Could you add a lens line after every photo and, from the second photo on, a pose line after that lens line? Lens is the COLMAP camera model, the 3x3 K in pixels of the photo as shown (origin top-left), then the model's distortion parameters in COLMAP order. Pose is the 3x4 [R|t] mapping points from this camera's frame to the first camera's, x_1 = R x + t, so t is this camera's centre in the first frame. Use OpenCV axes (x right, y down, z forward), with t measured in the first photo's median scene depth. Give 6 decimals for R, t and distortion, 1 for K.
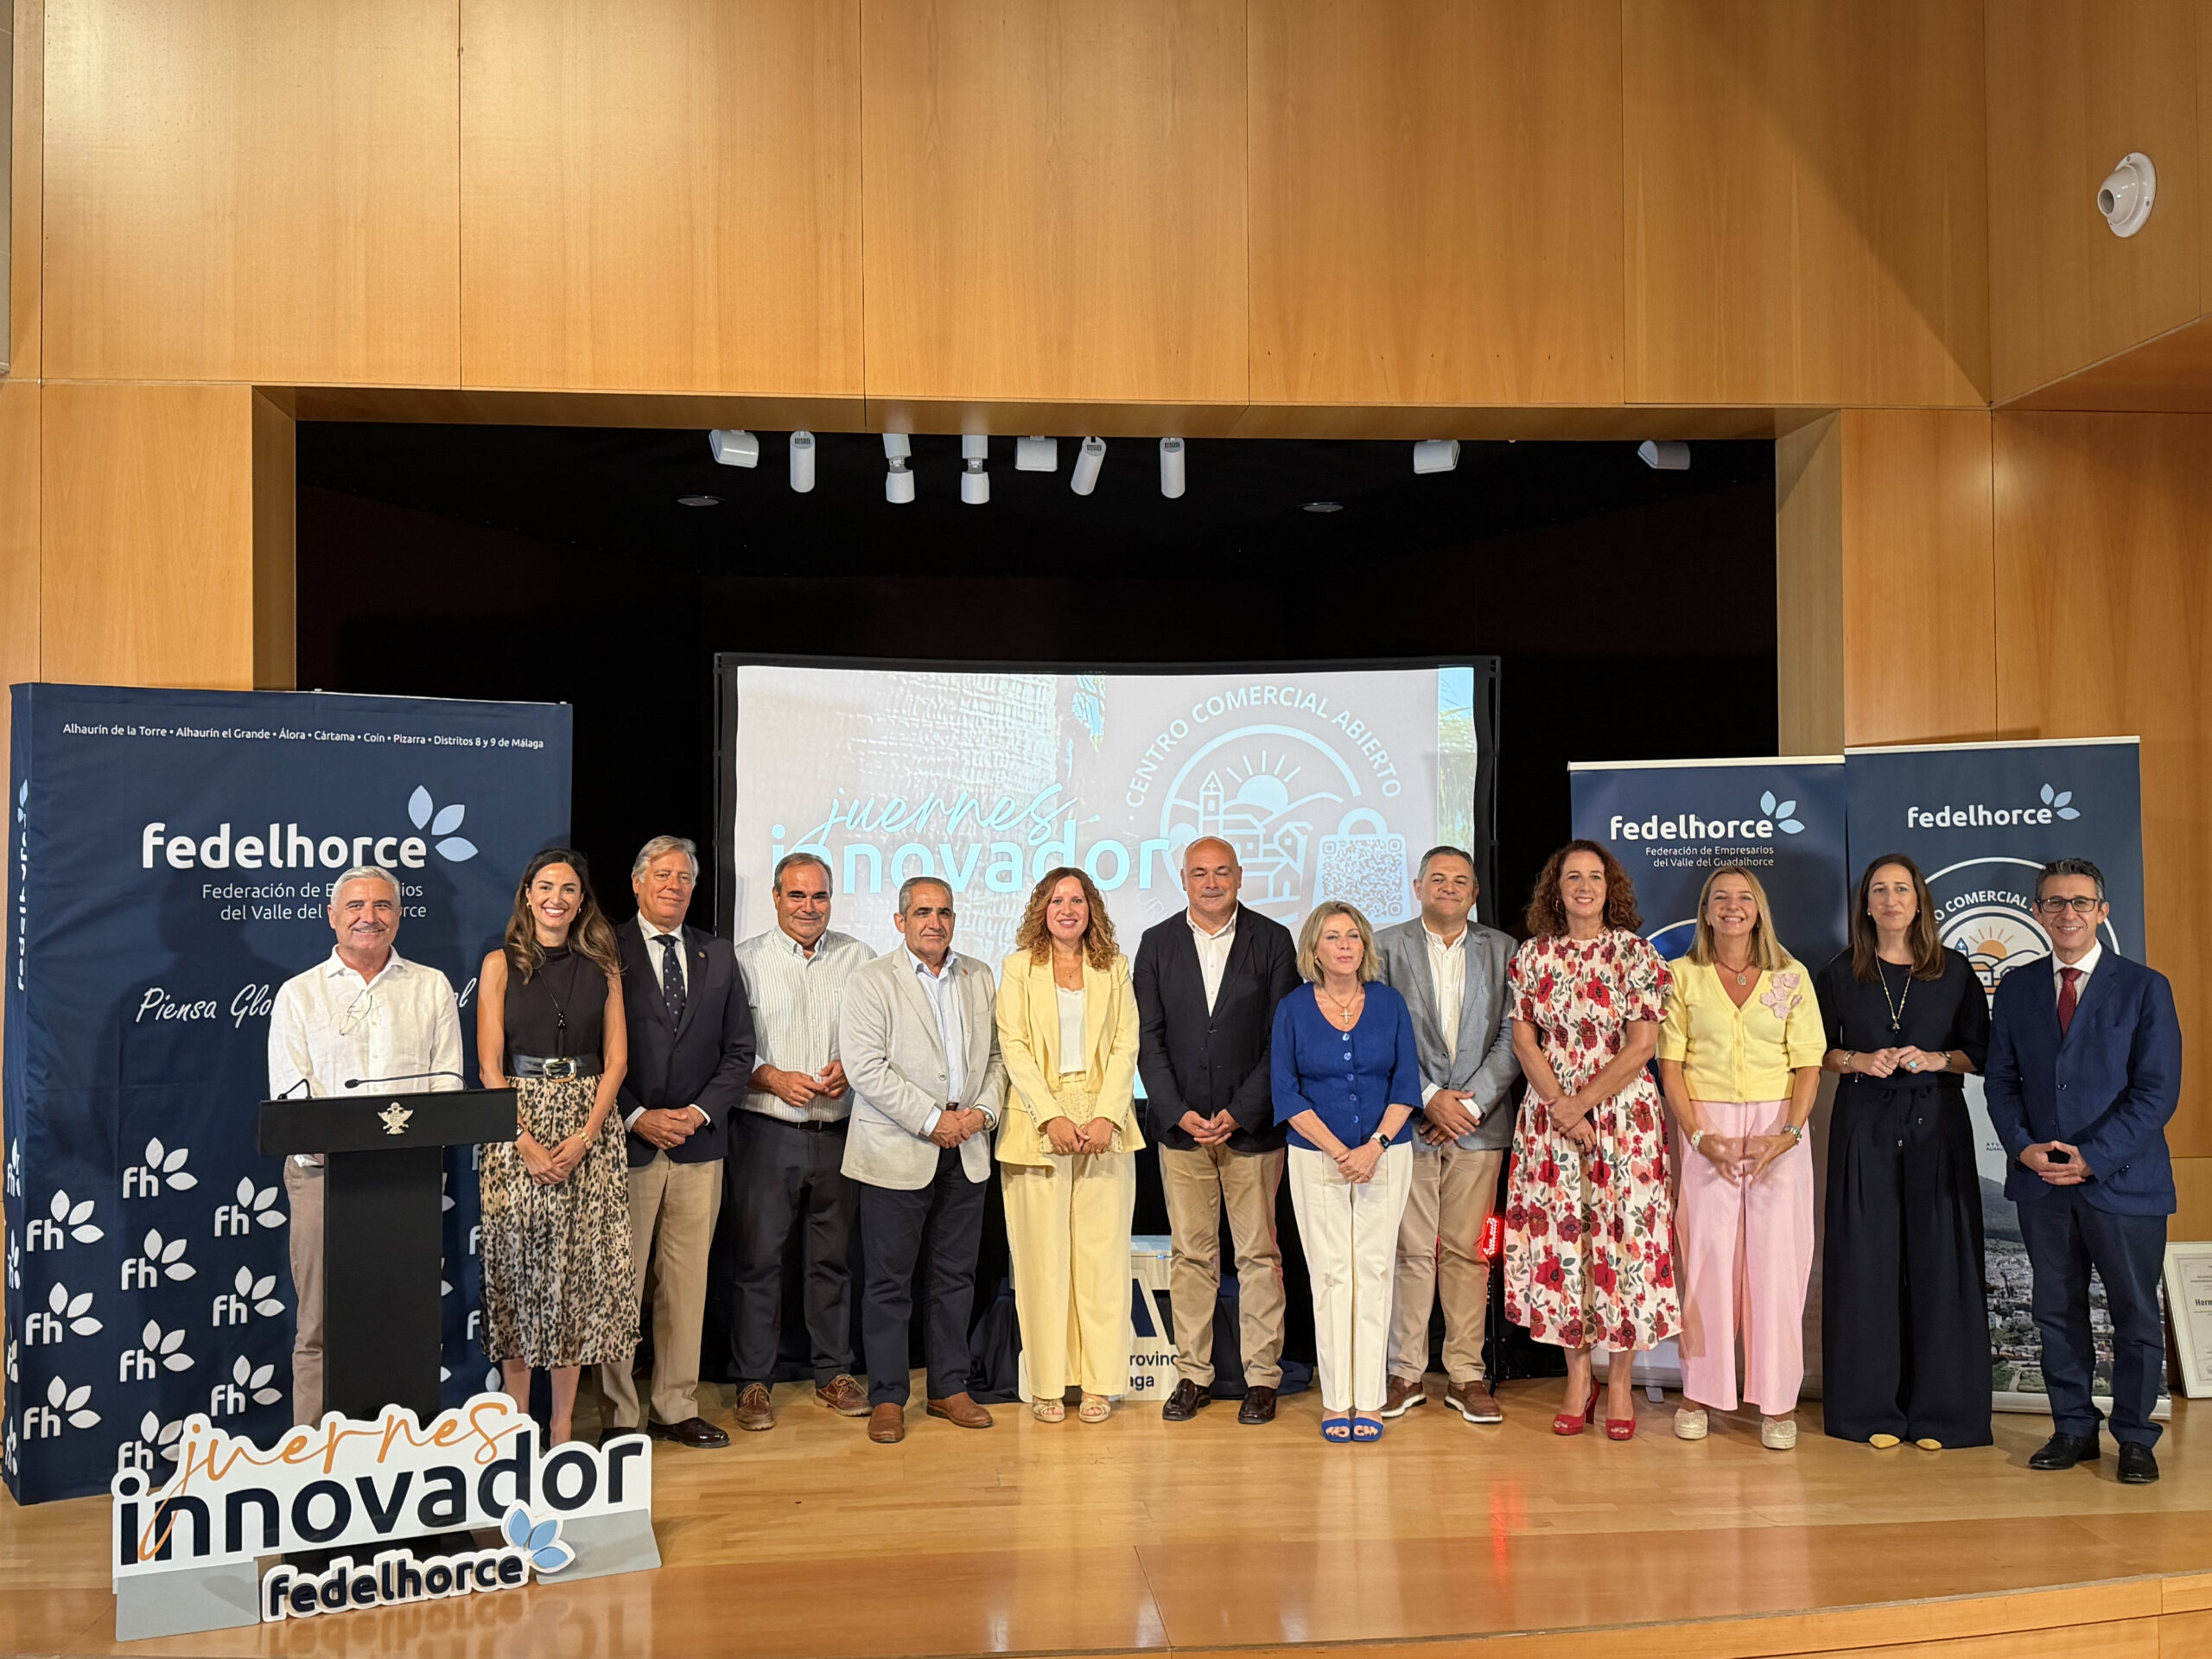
lens RADIAL K [[2216.5, 0, 1098.1], [0, 2216.5, 806.5], [0, 0, 1]] dist [0.092390, -0.155356]
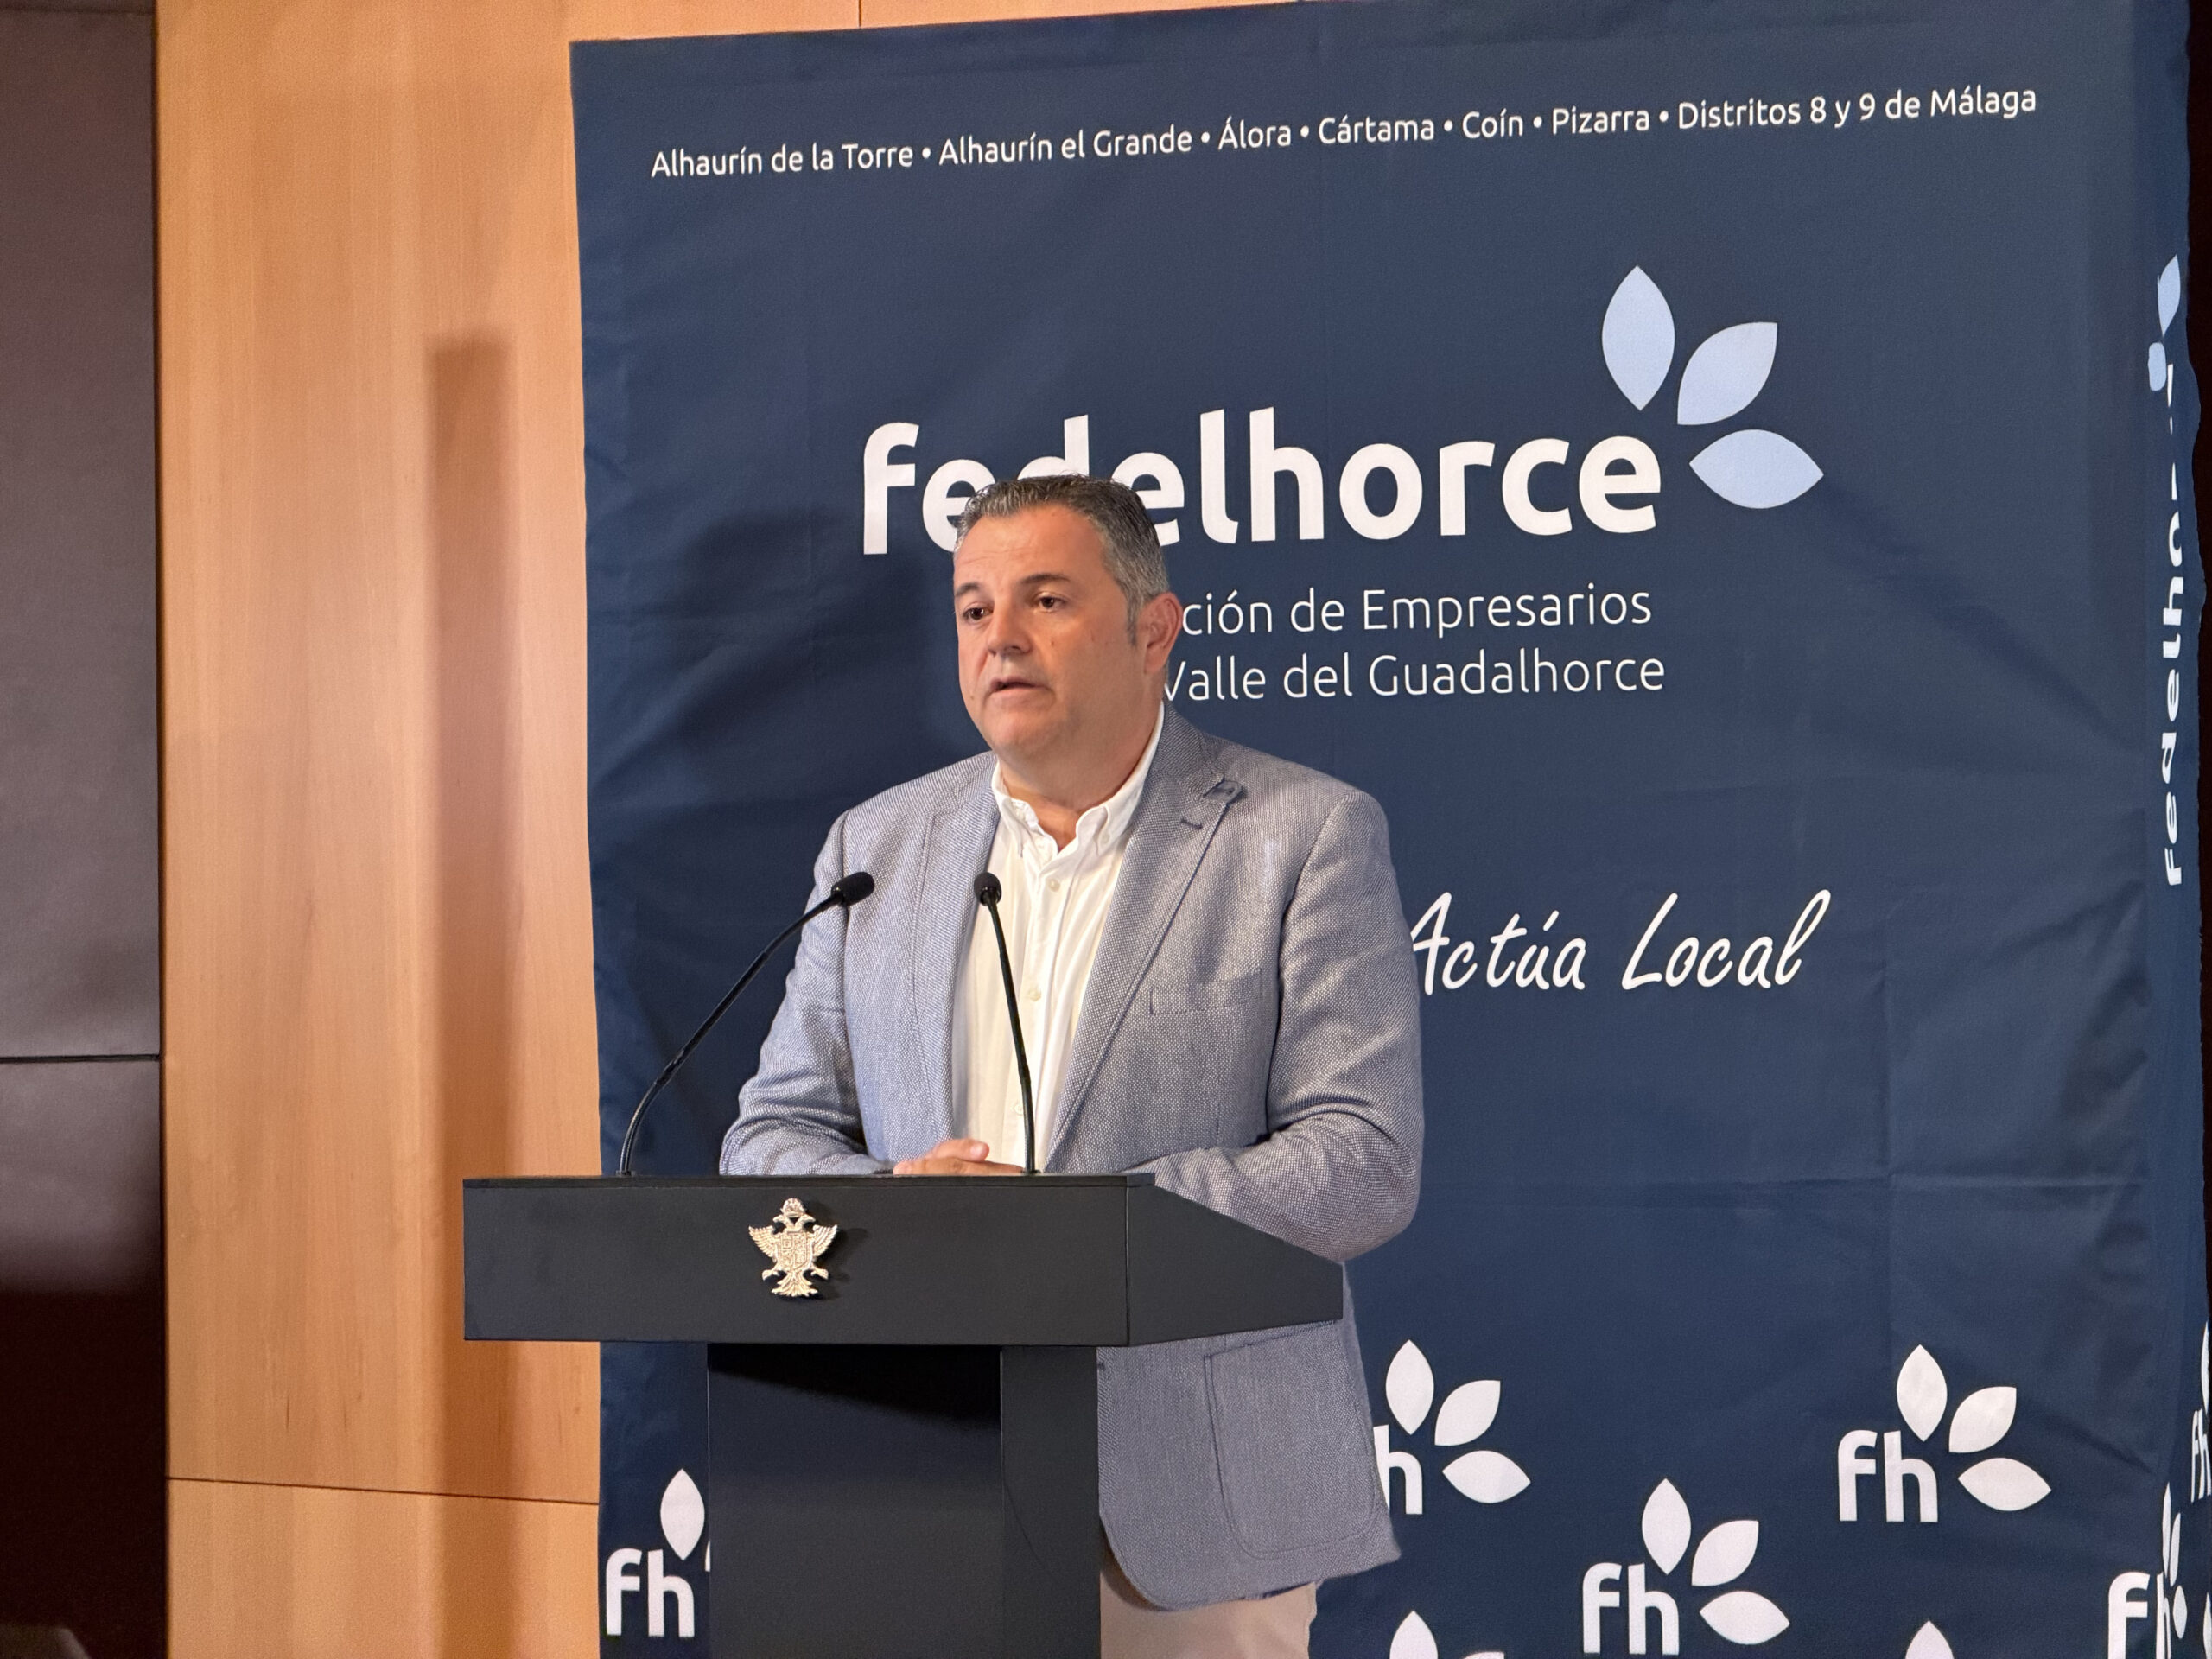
lens RADIAL K [[6849.8, 0, 1106.0], [0, 6849.8, 829.5], [0, 0, 1]] dist [0.203507, 0.505653]
pose [[0.652823, -0.017401, -0.757310, 0.444670], [0.032722, 0.999451, 0.005243, 0.073514], [0.756803, -0.028203, 0.653034, 0.382630]]
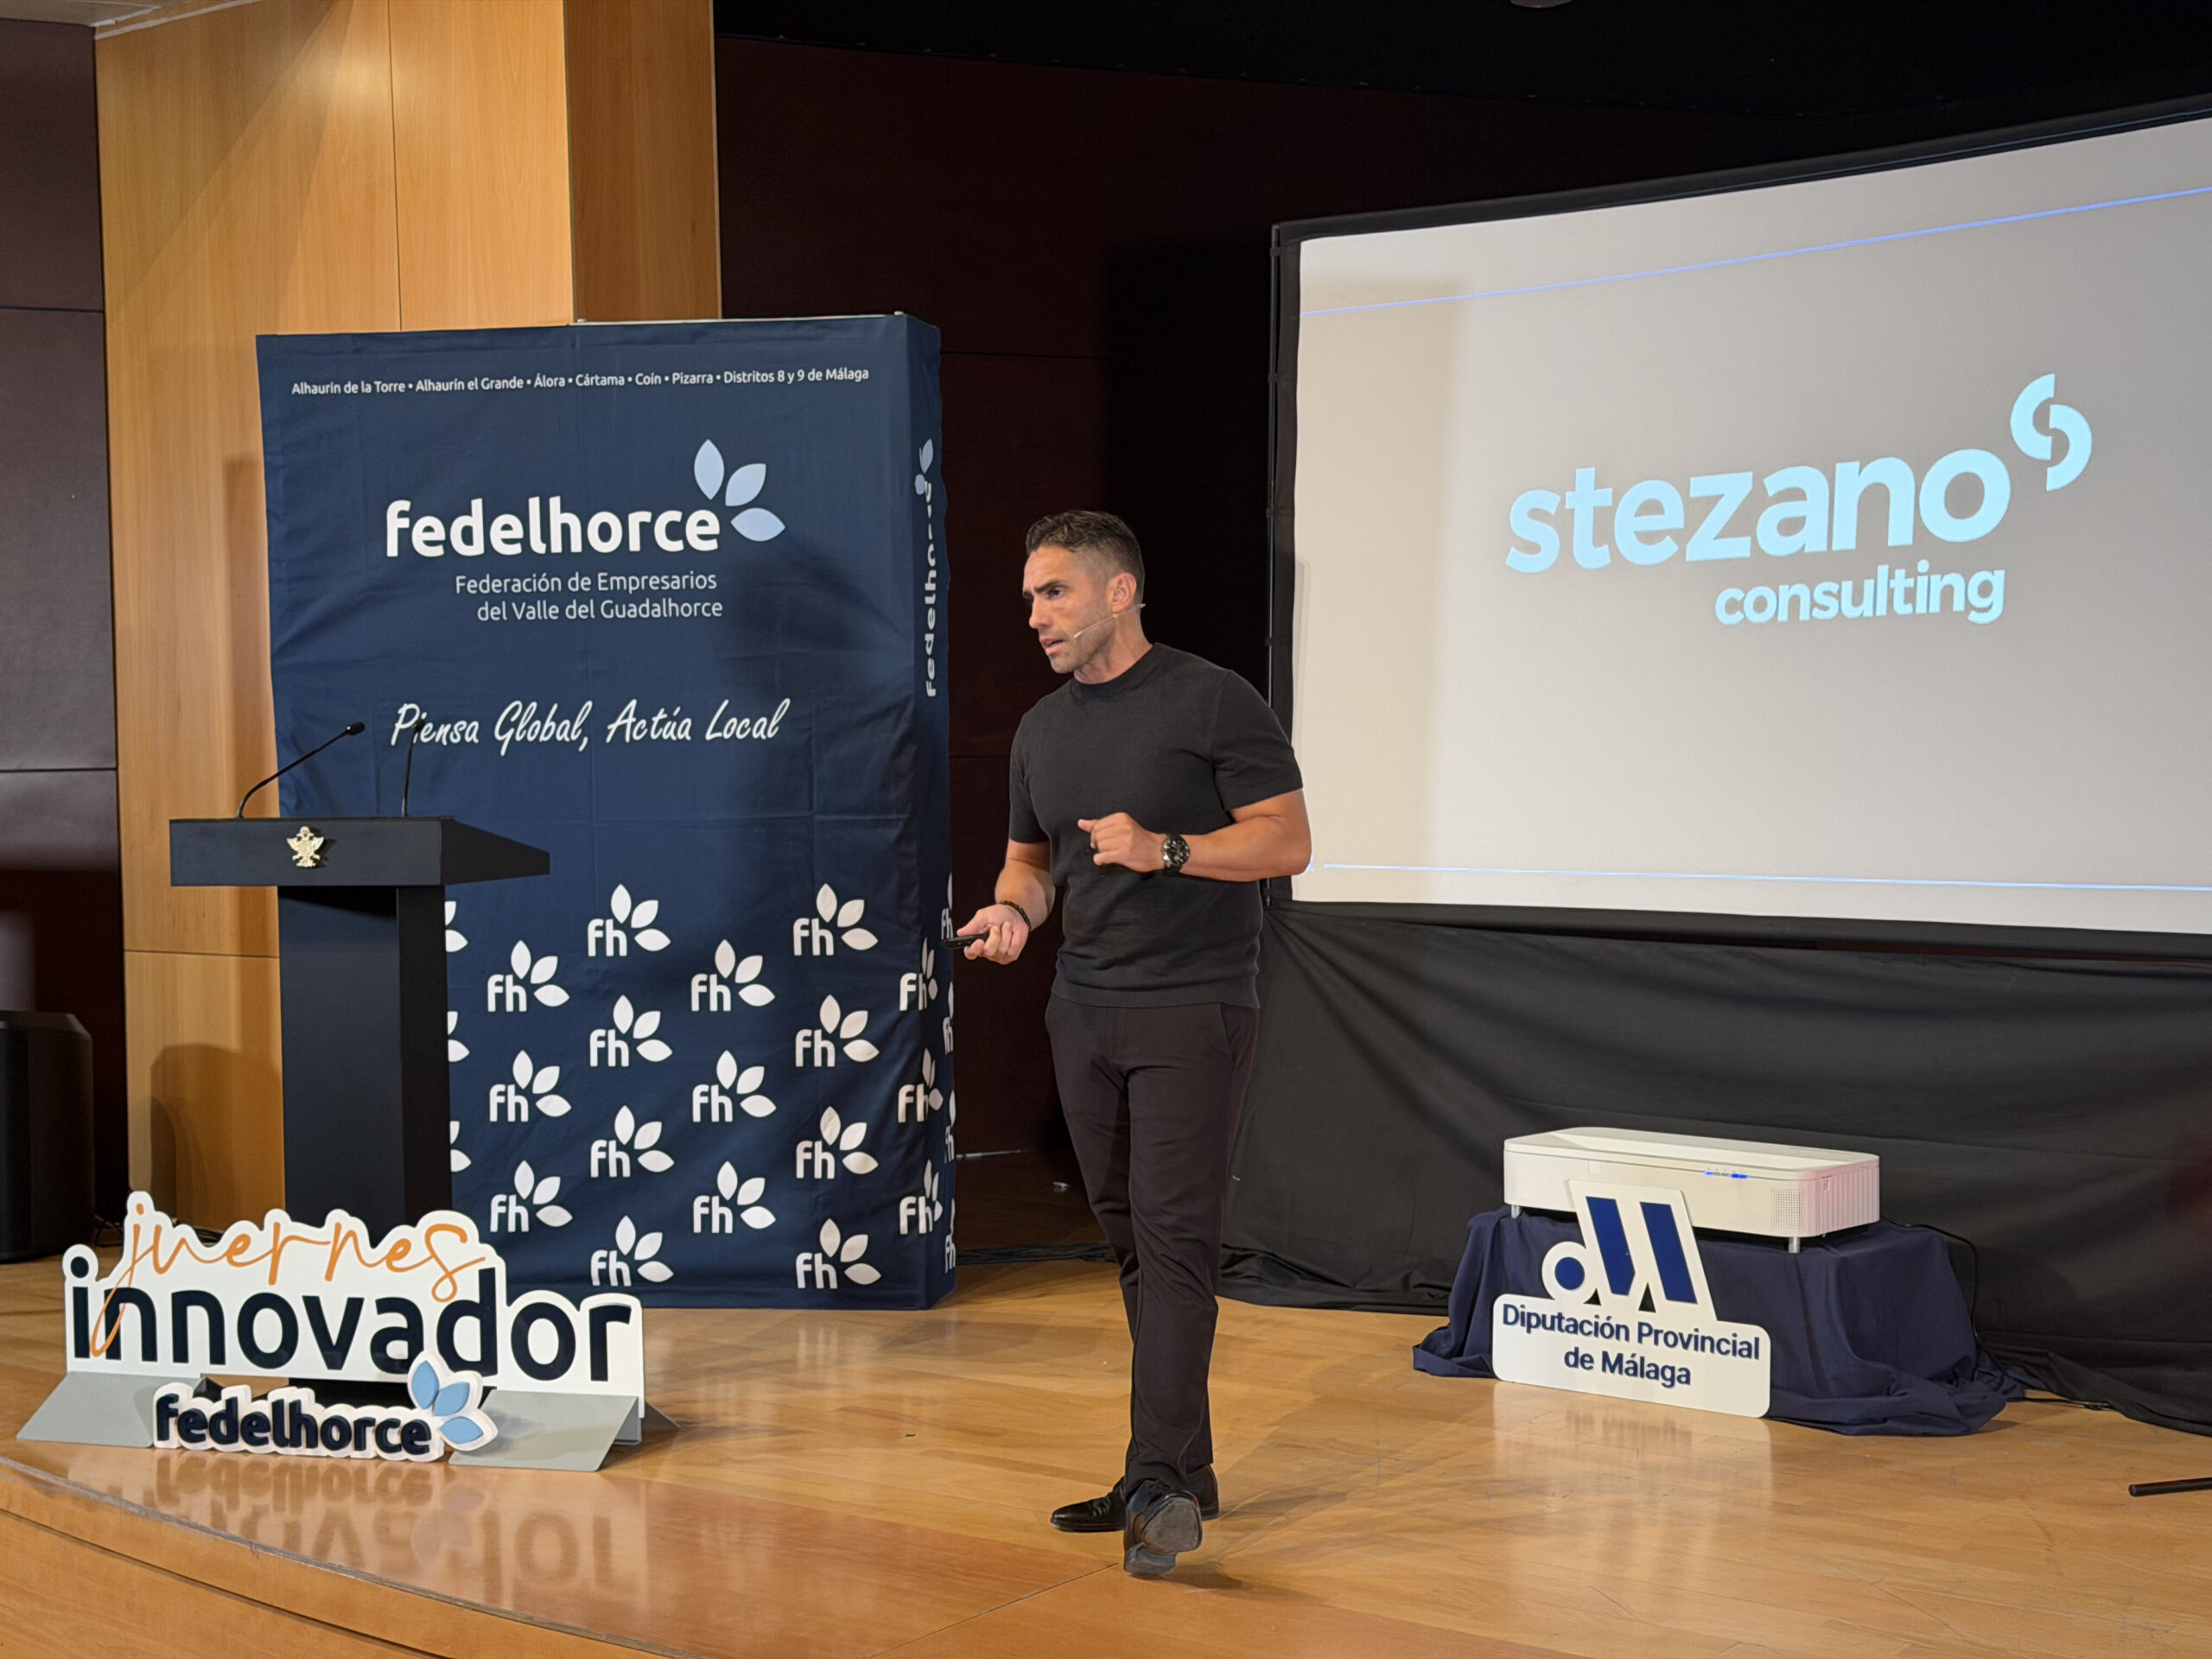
lens RADIAL K [[3150.6, 0, 1106.0], [0, 3150.6, 842.0], [0, 0, 1]] dist [0.157976, -0.066404]
pose [[0.734164, 0.021049, -0.678646, 0.622905], [0.032734, 0.997260, 0.066343, 0.070793], [0.678183, -0.070922, 0.731463, 0.365001]]
